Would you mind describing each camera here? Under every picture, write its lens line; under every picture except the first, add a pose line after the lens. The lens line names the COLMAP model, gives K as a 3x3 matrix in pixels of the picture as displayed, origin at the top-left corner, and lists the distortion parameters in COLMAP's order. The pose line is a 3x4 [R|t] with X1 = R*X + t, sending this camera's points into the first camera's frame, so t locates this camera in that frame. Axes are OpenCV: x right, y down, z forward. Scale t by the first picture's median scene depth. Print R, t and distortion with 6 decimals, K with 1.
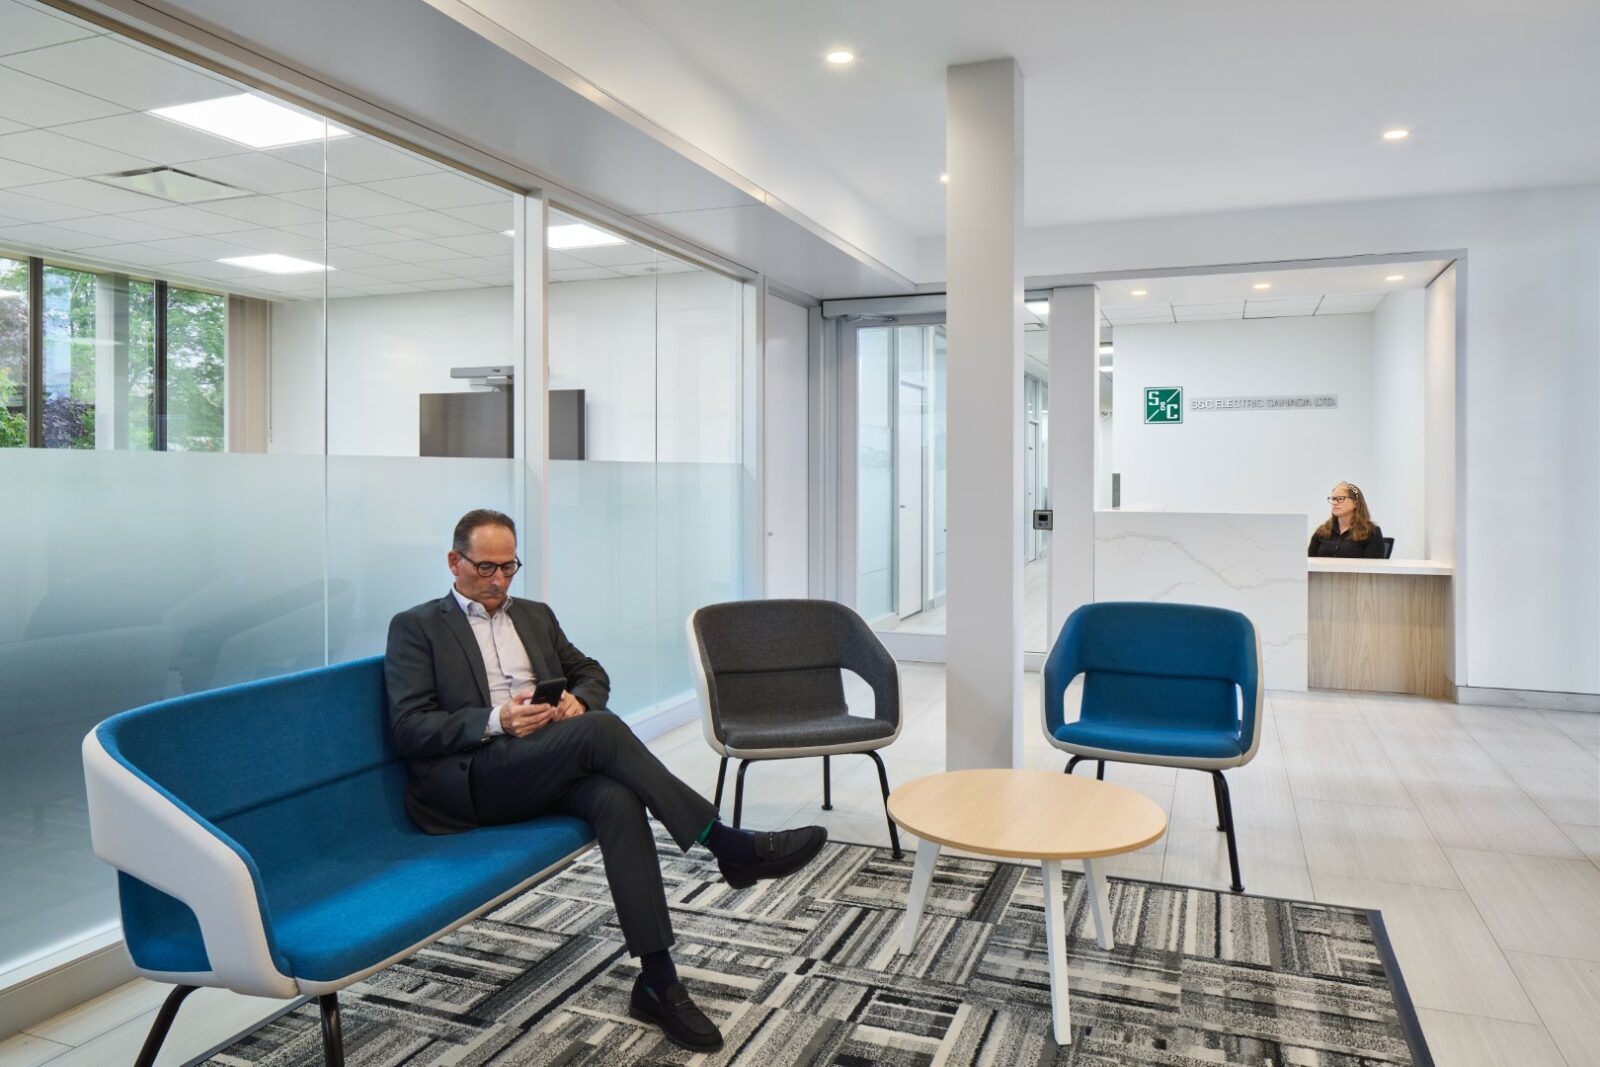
lens RADIAL K [[1097.1, 0, 775.2], [0, 1097.1, 482.1], [0, 0, 1]] dist [-0.004526, -0.000030]
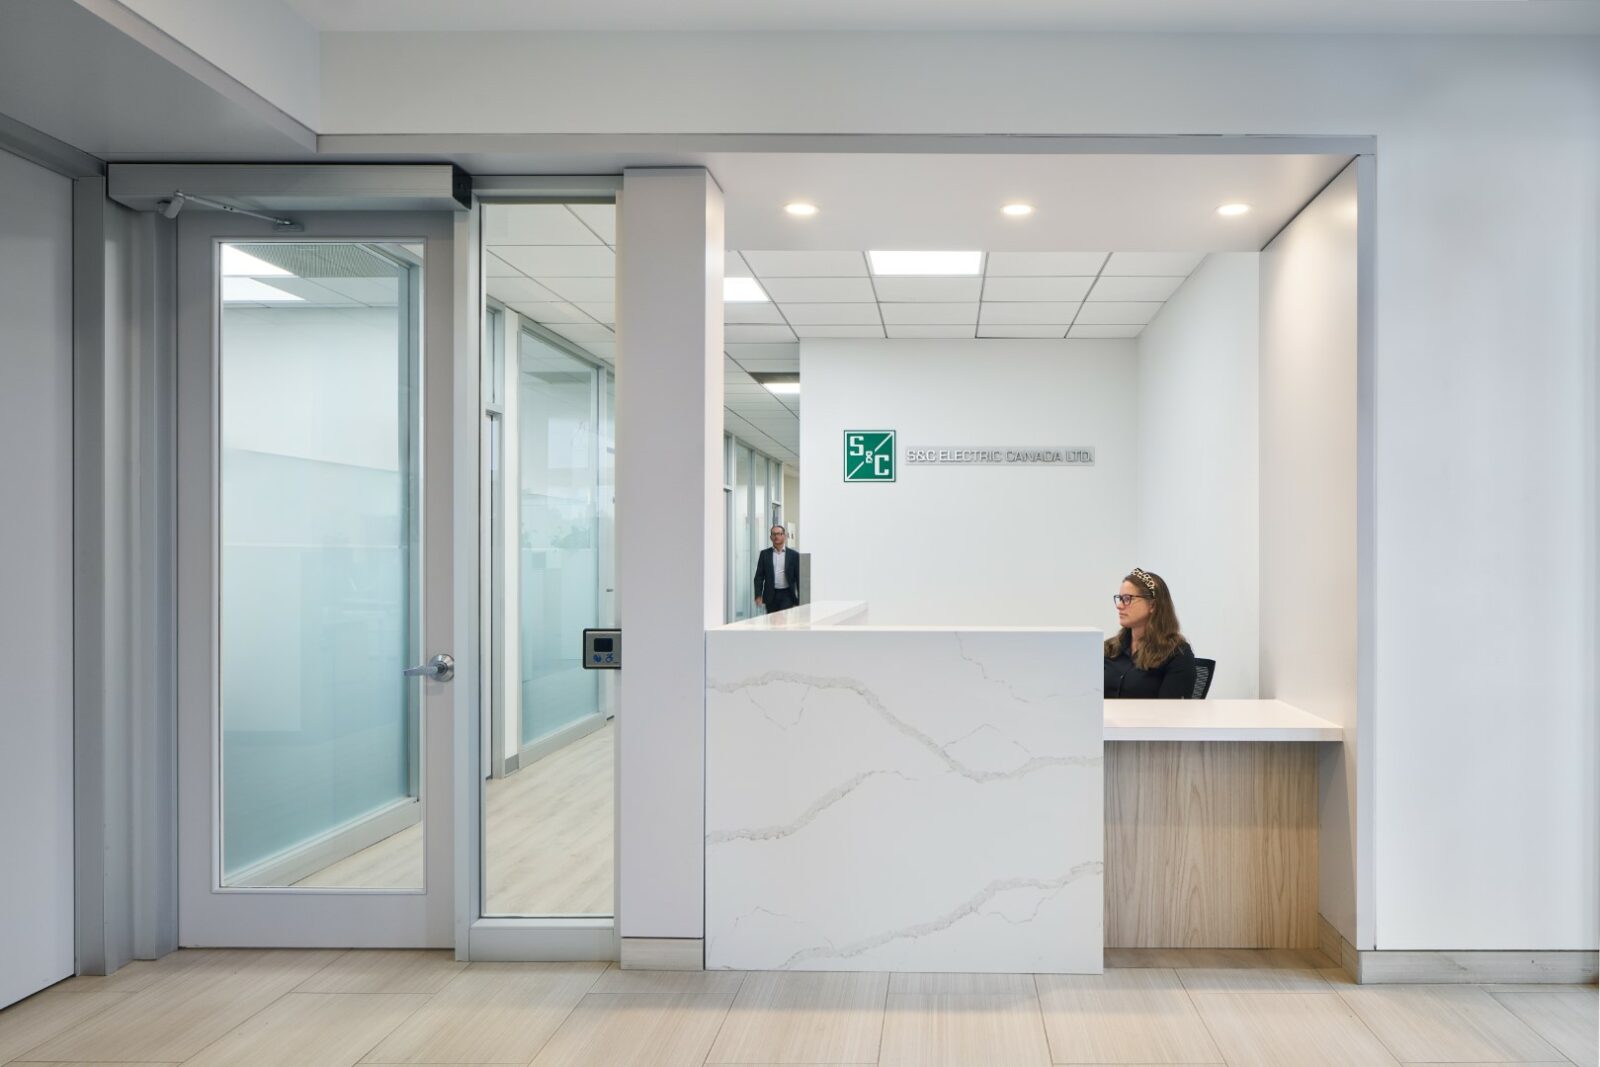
lens RADIAL K [[1114.5, 0, 798.7], [0, 1114.5, 562.2], [0, 0, 1]] dist [-0.005986, -0.001388]
pose [[0.967743, -0.000285, 0.251939, 0.200004], [0.000141, 1.000000, 0.000589, -0.004103], [-0.251939, -0.000534, 0.967743, 0.493950]]
